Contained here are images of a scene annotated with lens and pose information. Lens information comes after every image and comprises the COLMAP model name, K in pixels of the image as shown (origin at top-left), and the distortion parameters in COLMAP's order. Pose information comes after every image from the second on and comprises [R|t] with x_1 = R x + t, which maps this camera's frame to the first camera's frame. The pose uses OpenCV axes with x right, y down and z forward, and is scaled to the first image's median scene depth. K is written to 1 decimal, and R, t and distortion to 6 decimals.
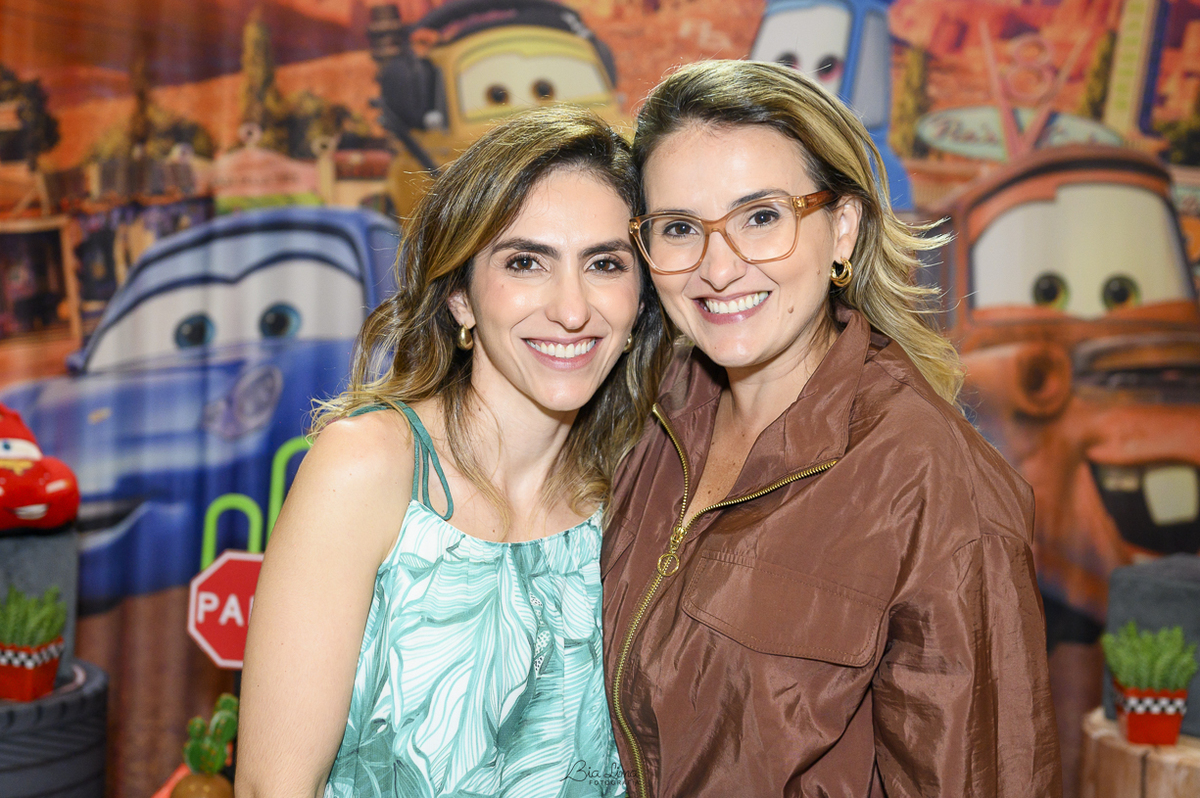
lens RADIAL K [[1687.5, 0, 598.9], [0, 1687.5, 441.9], [0, 0, 1]] dist [0.003657, -0.031827]
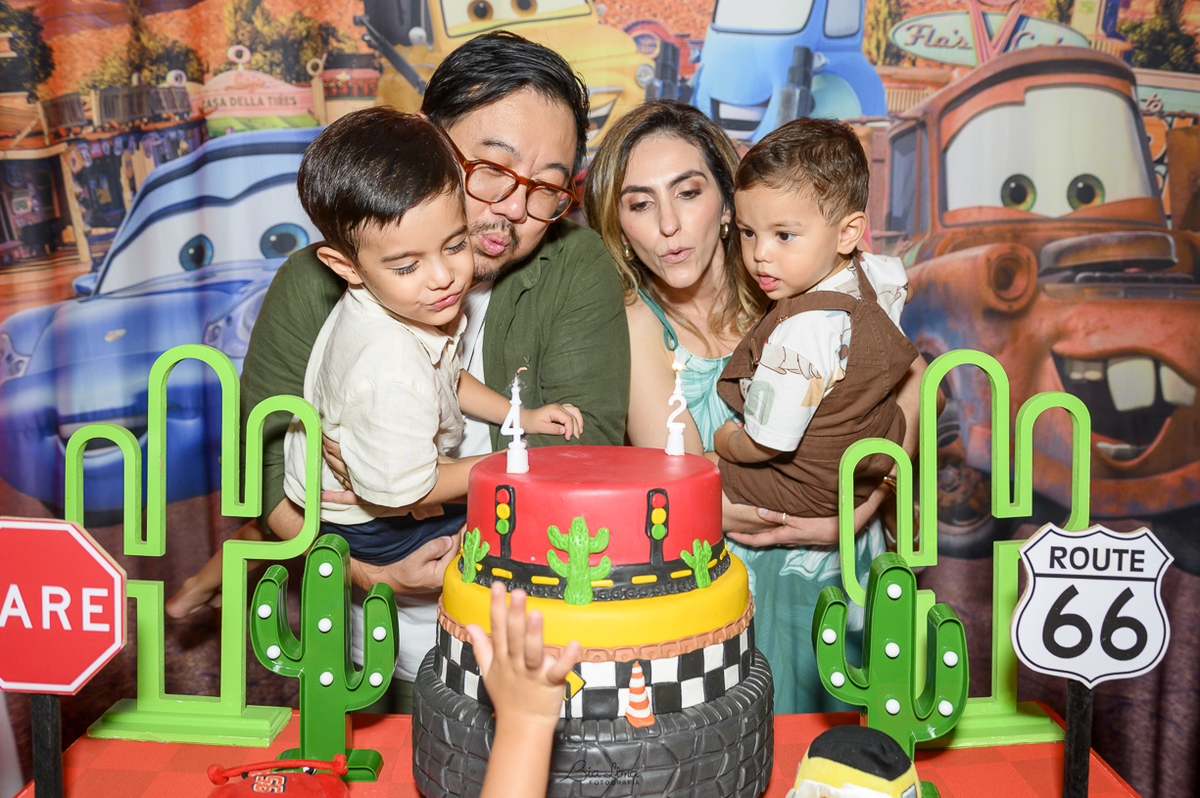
lens RADIAL K [[1039.3, 0, 603.8], [0, 1039.3, 394.6], [0, 0, 1]] dist [-0.023983, -0.016696]
pose [[0.999644, -0.026678, 0.000142, 0.008307], [0.026655, 0.998998, 0.035945, 0.005825], [-0.001100, -0.035928, 0.999354, 0.364472]]
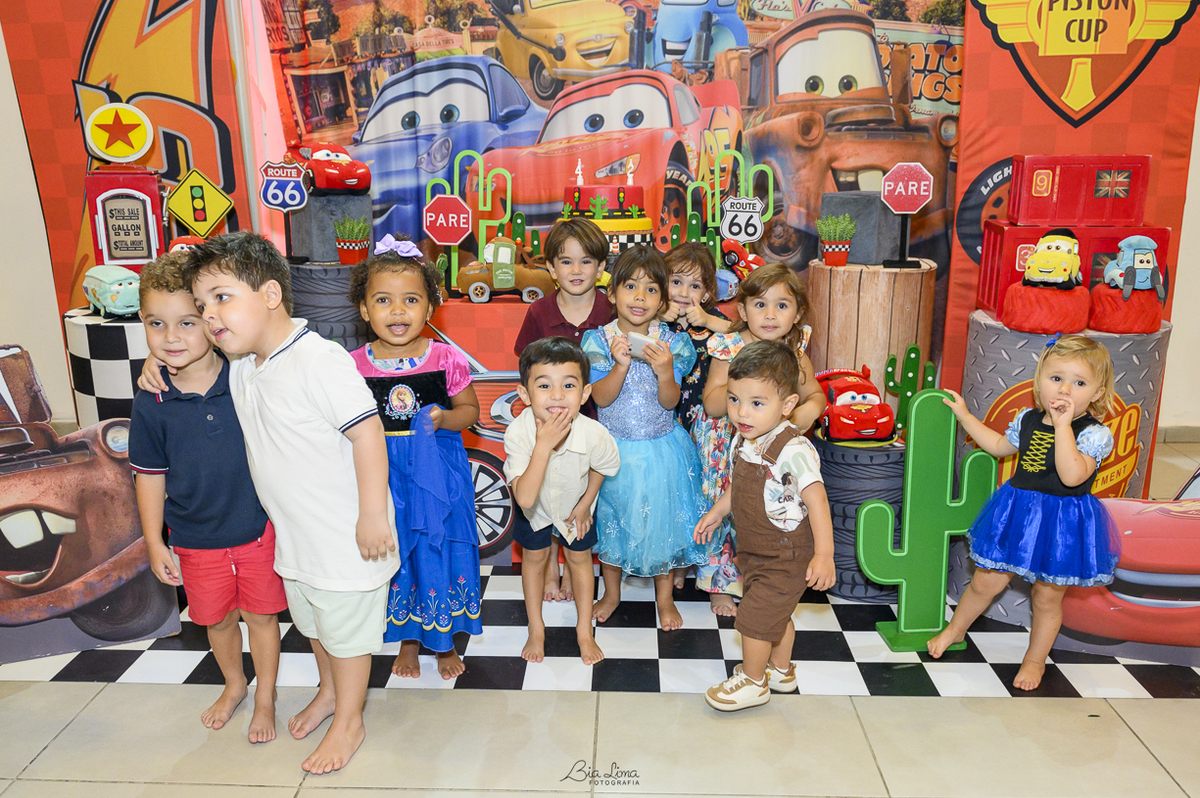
lens RADIAL K [[853.7, 0, 600.0], [0, 853.7, 399.0], [0, 0, 1]] dist [-0.013429, -0.001695]
pose [[0.999256, -0.030052, -0.024179, 0.015097], [0.034477, 0.976977, 0.210543, 0.060961], [0.017295, -0.211220, 0.977286, -0.123091]]
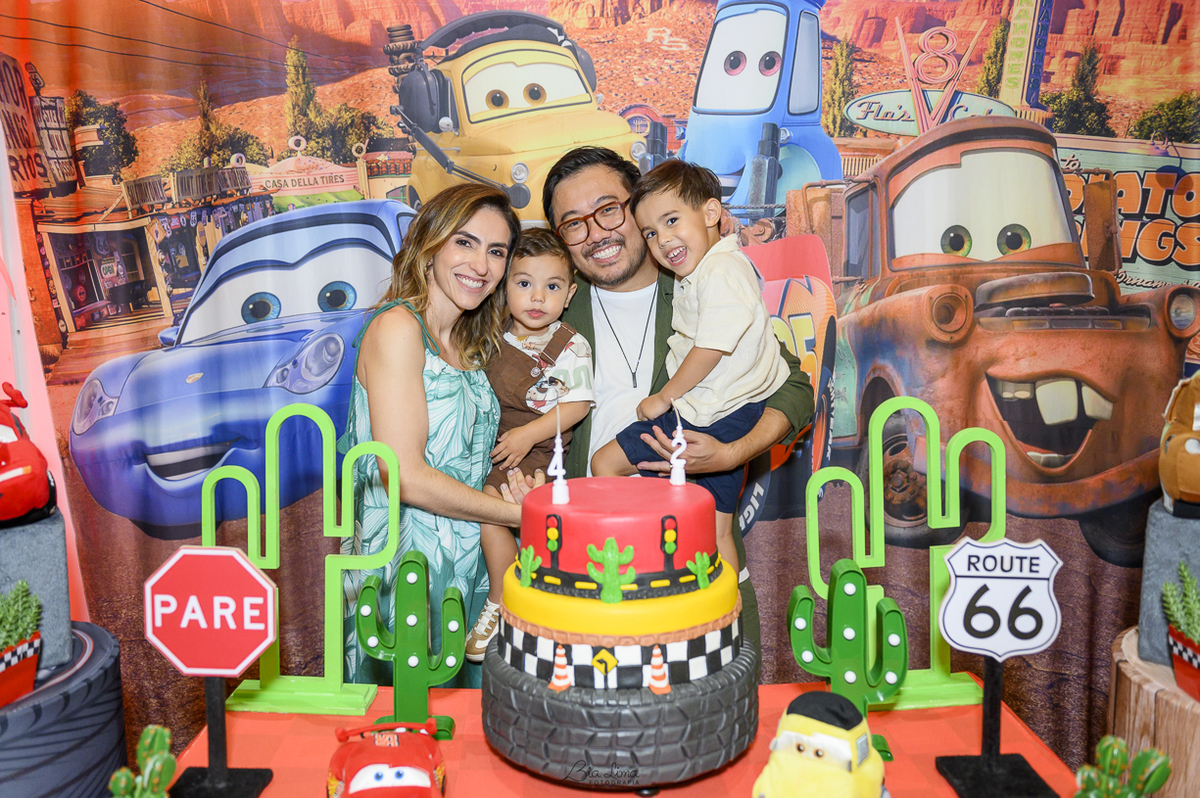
lens RADIAL K [[956.6, 0, 587.9], [0, 956.6, 401.7], [0, 0, 1]] dist [-0.005305, -0.006270]
pose [[0.998871, -0.047296, -0.004379, -0.002304], [0.047425, 0.998197, 0.036801, -0.011366], [0.002631, -0.036968, 0.999313, 0.307016]]
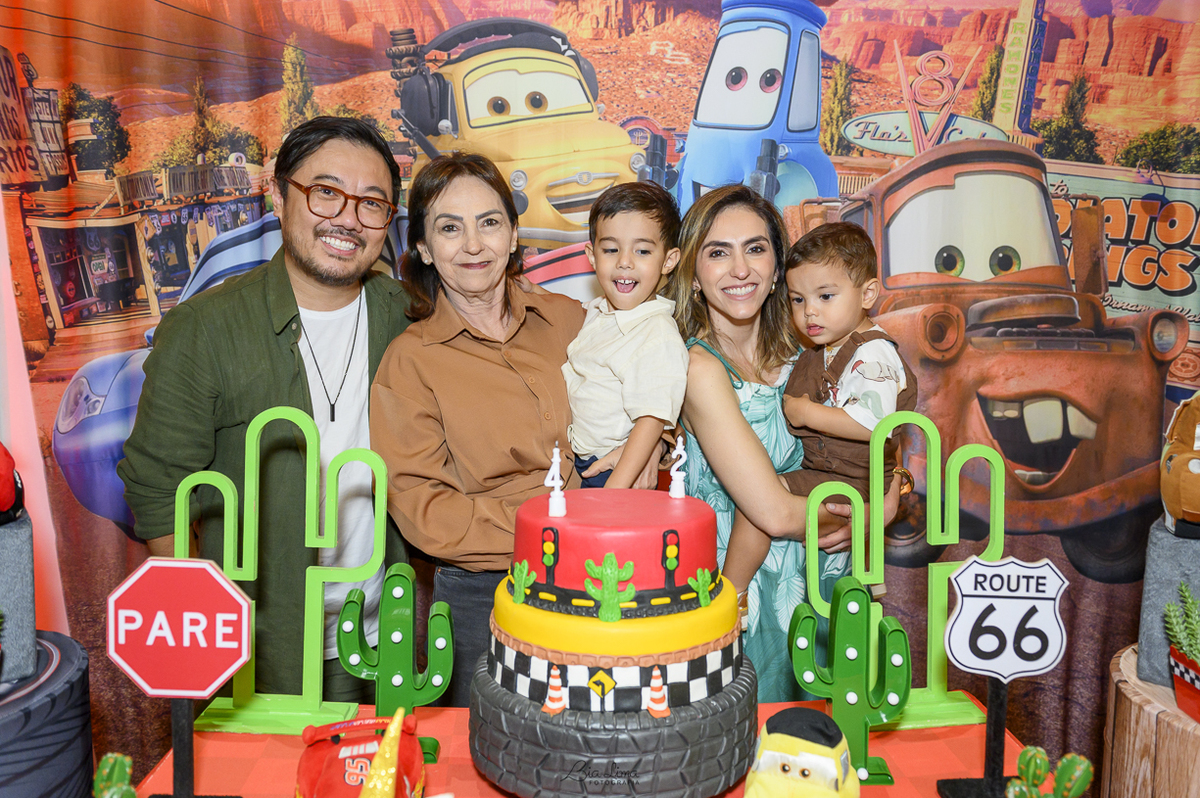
lens RADIAL K [[924.8, 0, 619.5], [0, 924.8, 401.4], [0, 0, 1]] dist [-0.007554, -0.013499]
pose [[0.998879, -0.025939, 0.039600, -0.005661], [0.024867, 0.999317, 0.027331, -0.010301], [-0.040282, -0.026315, 0.998842, 0.329967]]
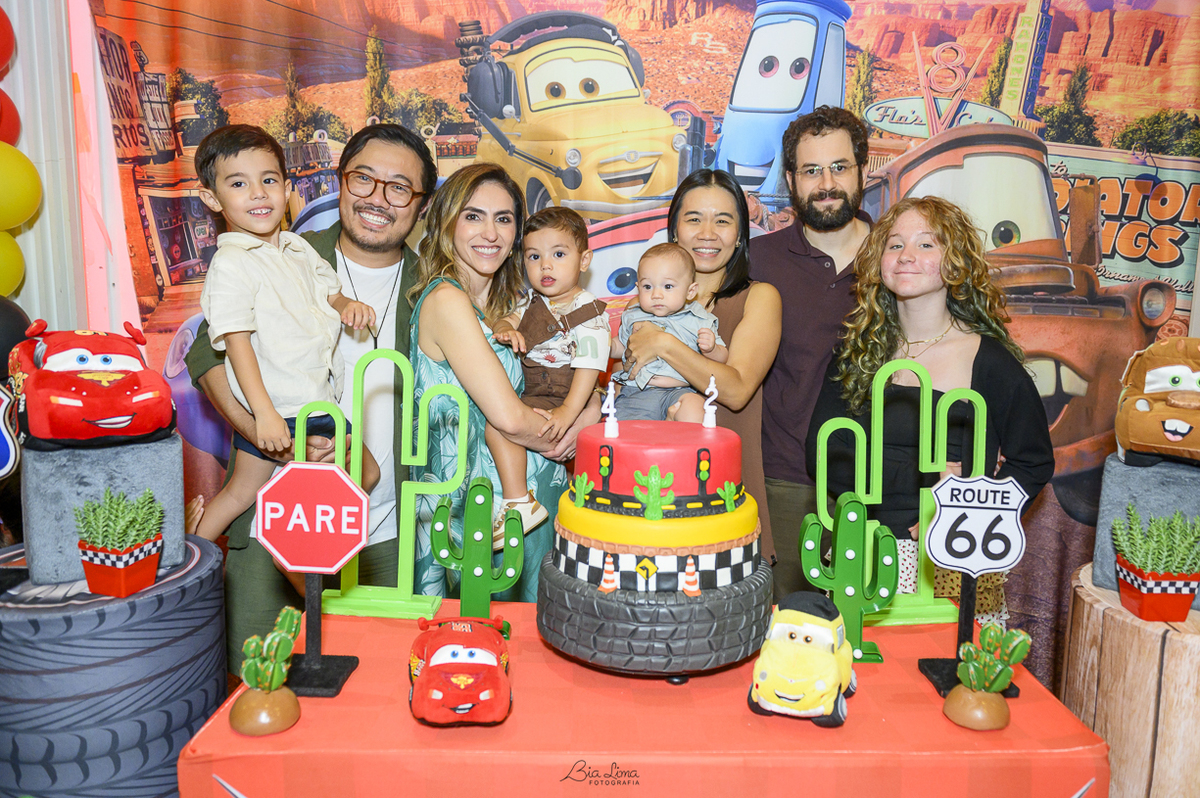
lens RADIAL K [[880.8, 0, 632.8], [0, 880.8, 402.0], [0, 0, 1]] dist [-0.014121, -0.000077]
pose [[0.999816, -0.013683, 0.013413, -0.010943], [0.012769, 0.997736, 0.066029, -0.002460], [-0.014286, -0.065845, 0.997728, 0.279220]]
